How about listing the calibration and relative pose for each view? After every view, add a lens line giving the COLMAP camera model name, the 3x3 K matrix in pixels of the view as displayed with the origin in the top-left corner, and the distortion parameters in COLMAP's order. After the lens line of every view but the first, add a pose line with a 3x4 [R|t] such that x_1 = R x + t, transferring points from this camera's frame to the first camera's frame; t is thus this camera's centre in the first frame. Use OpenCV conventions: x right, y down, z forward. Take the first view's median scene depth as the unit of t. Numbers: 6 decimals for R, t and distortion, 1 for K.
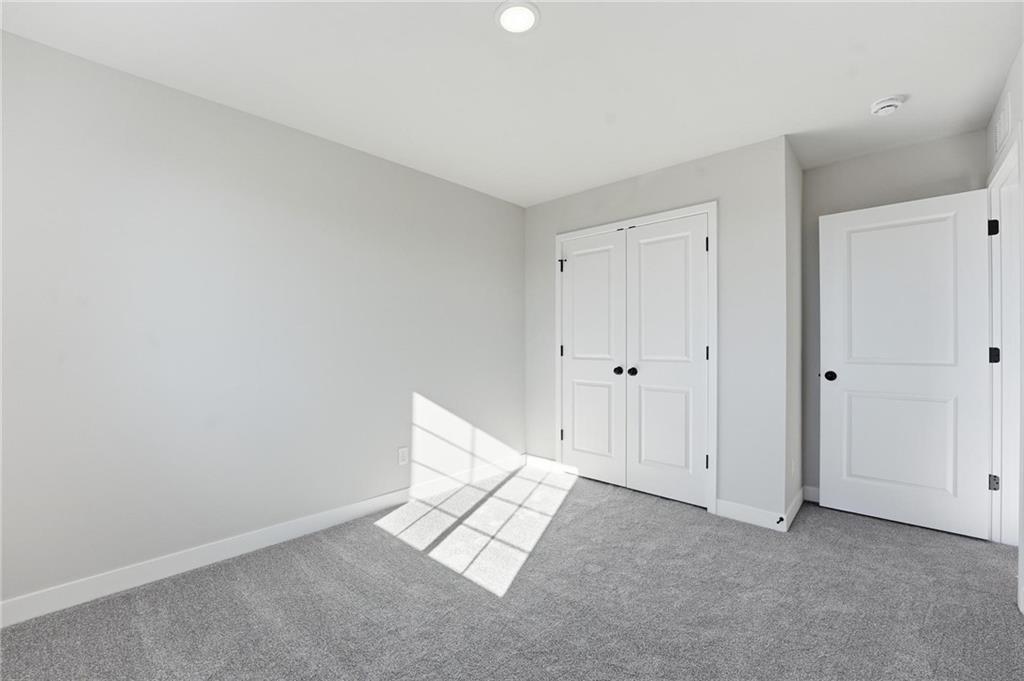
lens RADIAL K [[423.9, 0, 508.0], [0, 423.9, 343.3], [0, 0, 1]] dist [-0.024591, 0.001987]
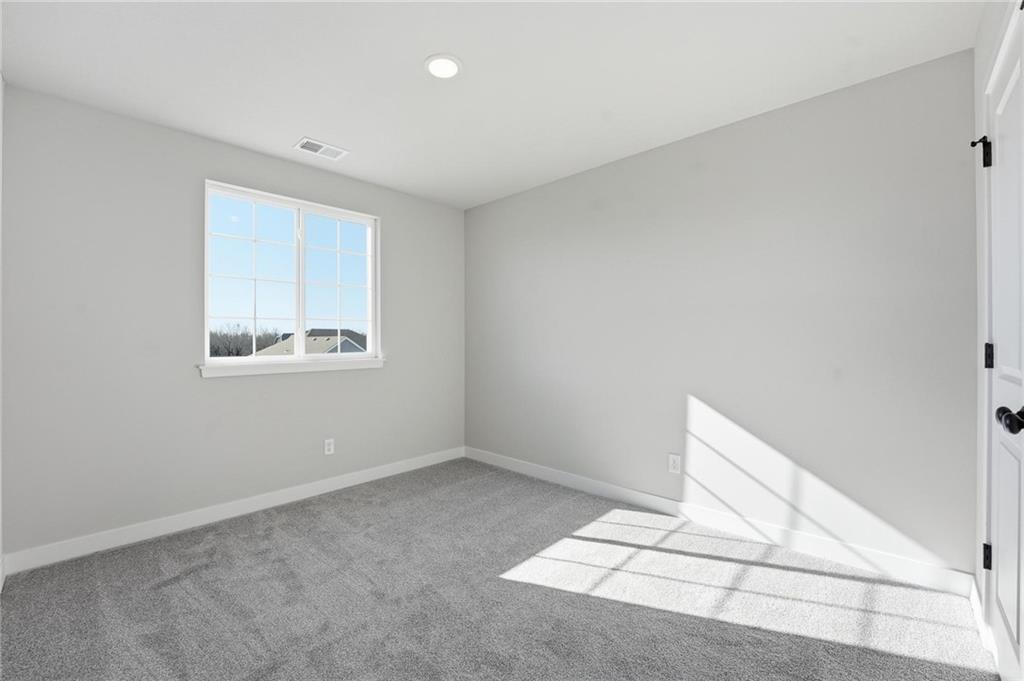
lens RADIAL K [[423.9, 0, 509.4], [0, 423.9, 340.7], [0, 0, 1]] dist [-0.024591, 0.001987]
pose [[0.013118, -0.004896, -0.999902, 0.636066], [-0.014532, 0.999881, -0.005087, 0.015745], [0.999808, 0.014597, 0.013045, 0.624873]]
